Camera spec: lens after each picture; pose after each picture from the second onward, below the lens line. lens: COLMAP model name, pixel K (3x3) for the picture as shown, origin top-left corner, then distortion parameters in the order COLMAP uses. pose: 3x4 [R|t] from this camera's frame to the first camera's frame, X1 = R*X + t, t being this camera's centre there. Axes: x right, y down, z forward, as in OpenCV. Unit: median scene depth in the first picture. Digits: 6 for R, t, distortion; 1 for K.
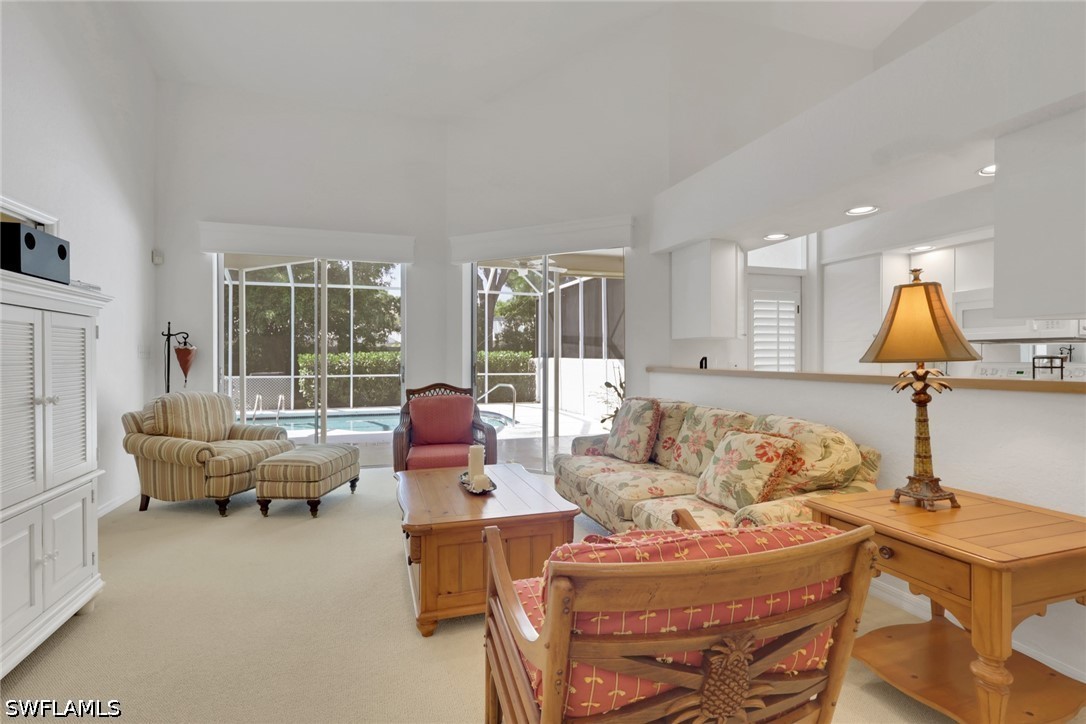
lens RADIAL K [[523.2, 0, 536.5], [0, 523.2, 359.8], [0, 0, 1]] dist [-0.007481, 0.000176]
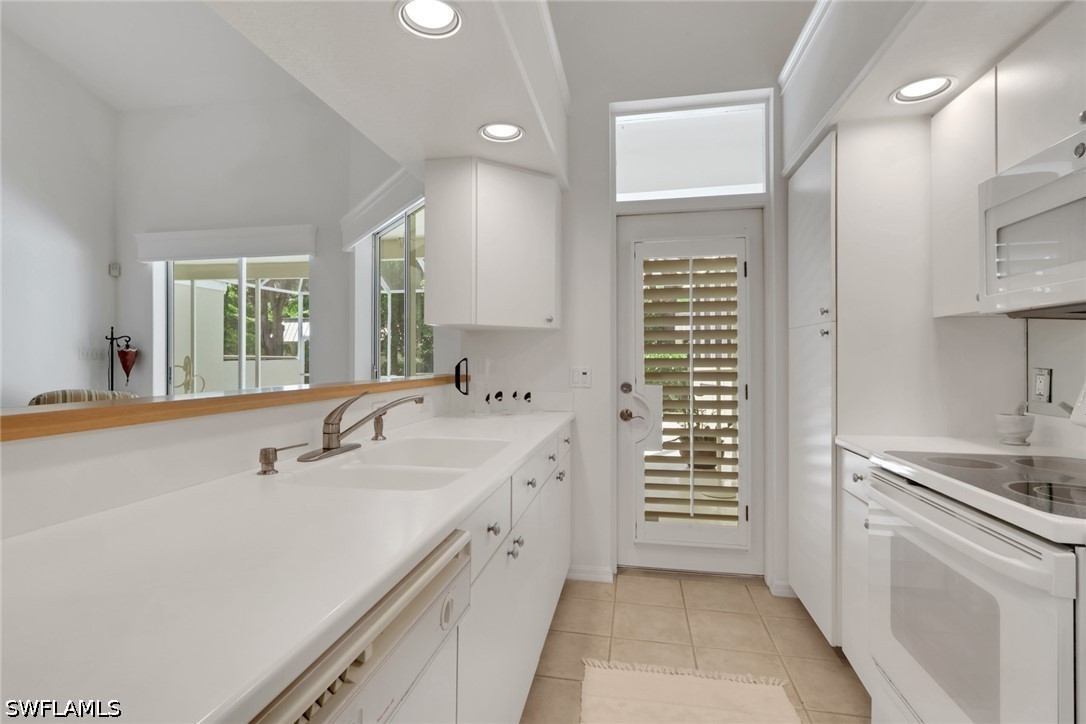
lens RADIAL K [[523.2, 0, 536.5], [0, 523.2, 359.8], [0, 0, 1]] dist [-0.007481, 0.000176]
pose [[0.876787, 0.000989, -0.480878, 0.613403], [-0.001911, 0.999997, -0.001428, -0.002682], [0.480875, 0.002171, 0.876786, 0.454062]]
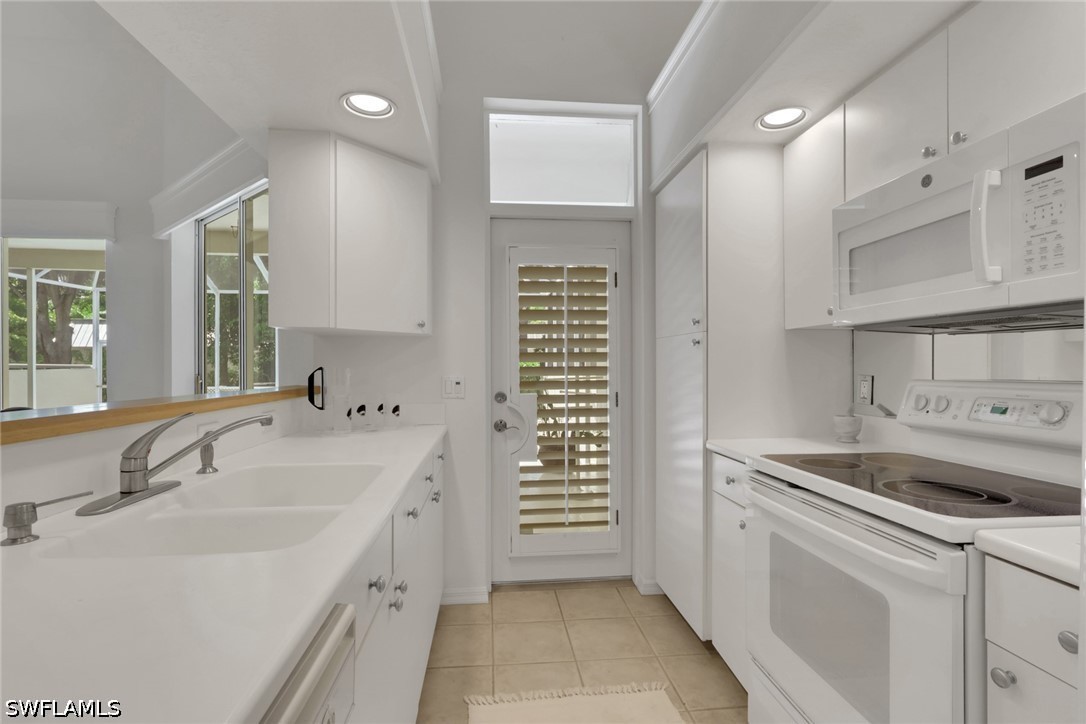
lens RADIAL K [[509.4, 0, 543.1], [0, 509.4, 368.7], [0, 0, 1]] dist [-0.004893, 0.000218]
pose [[0.978958, -0.001038, -0.204059, 0.575669], [0.001141, 0.999999, 0.000389, -0.003668], [0.204059, -0.000614, 0.978958, 0.488694]]
